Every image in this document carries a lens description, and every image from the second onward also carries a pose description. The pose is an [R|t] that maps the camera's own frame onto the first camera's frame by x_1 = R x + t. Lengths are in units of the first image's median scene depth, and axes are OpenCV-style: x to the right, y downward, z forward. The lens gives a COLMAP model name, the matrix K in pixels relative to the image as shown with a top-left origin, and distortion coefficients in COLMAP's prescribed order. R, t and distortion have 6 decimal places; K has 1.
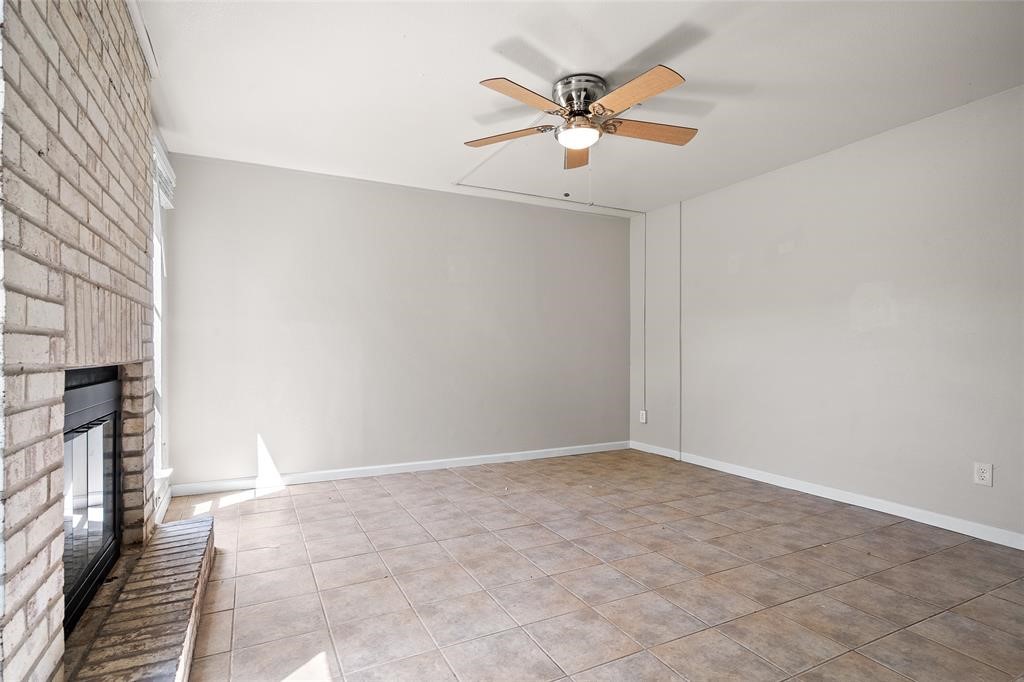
lens RADIAL K [[518.0, 0, 510.3], [0, 518.0, 349.9], [0, 0, 1]] dist [0.002301, 0.000394]
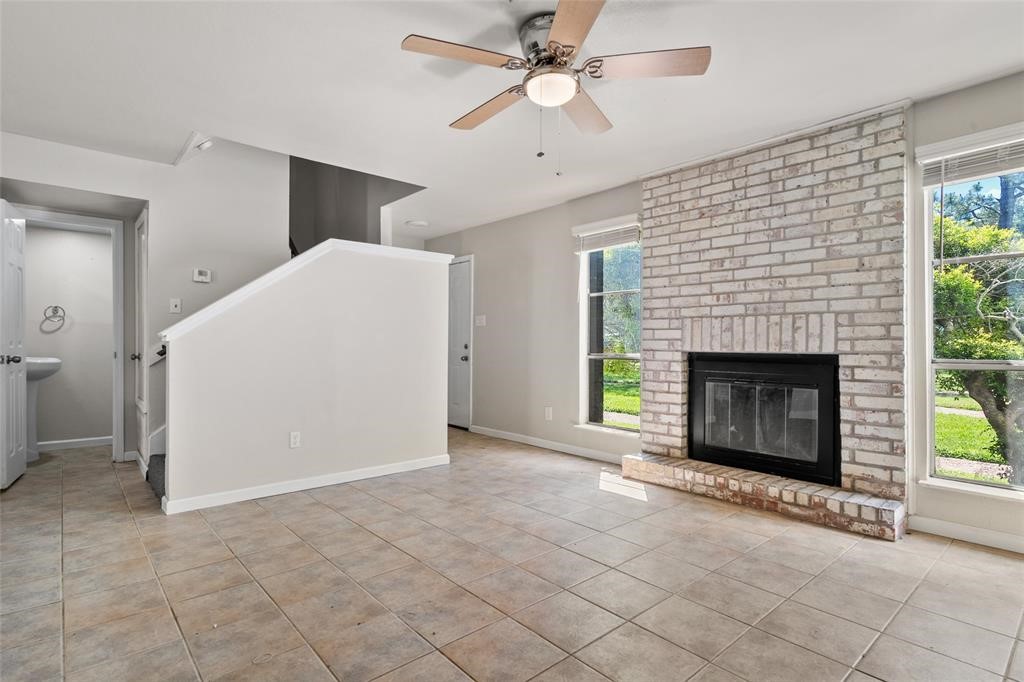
lens RADIAL K [[518.0, 0, 513.0], [0, 518.0, 344.3], [0, 0, 1]] dist [0.002301, 0.000394]
pose [[-0.969225, -0.003897, -0.246145, 0.448595], [-0.003650, 0.999992, -0.001457, 0.000503], [0.246148, -0.000514, -0.969232, 2.035661]]
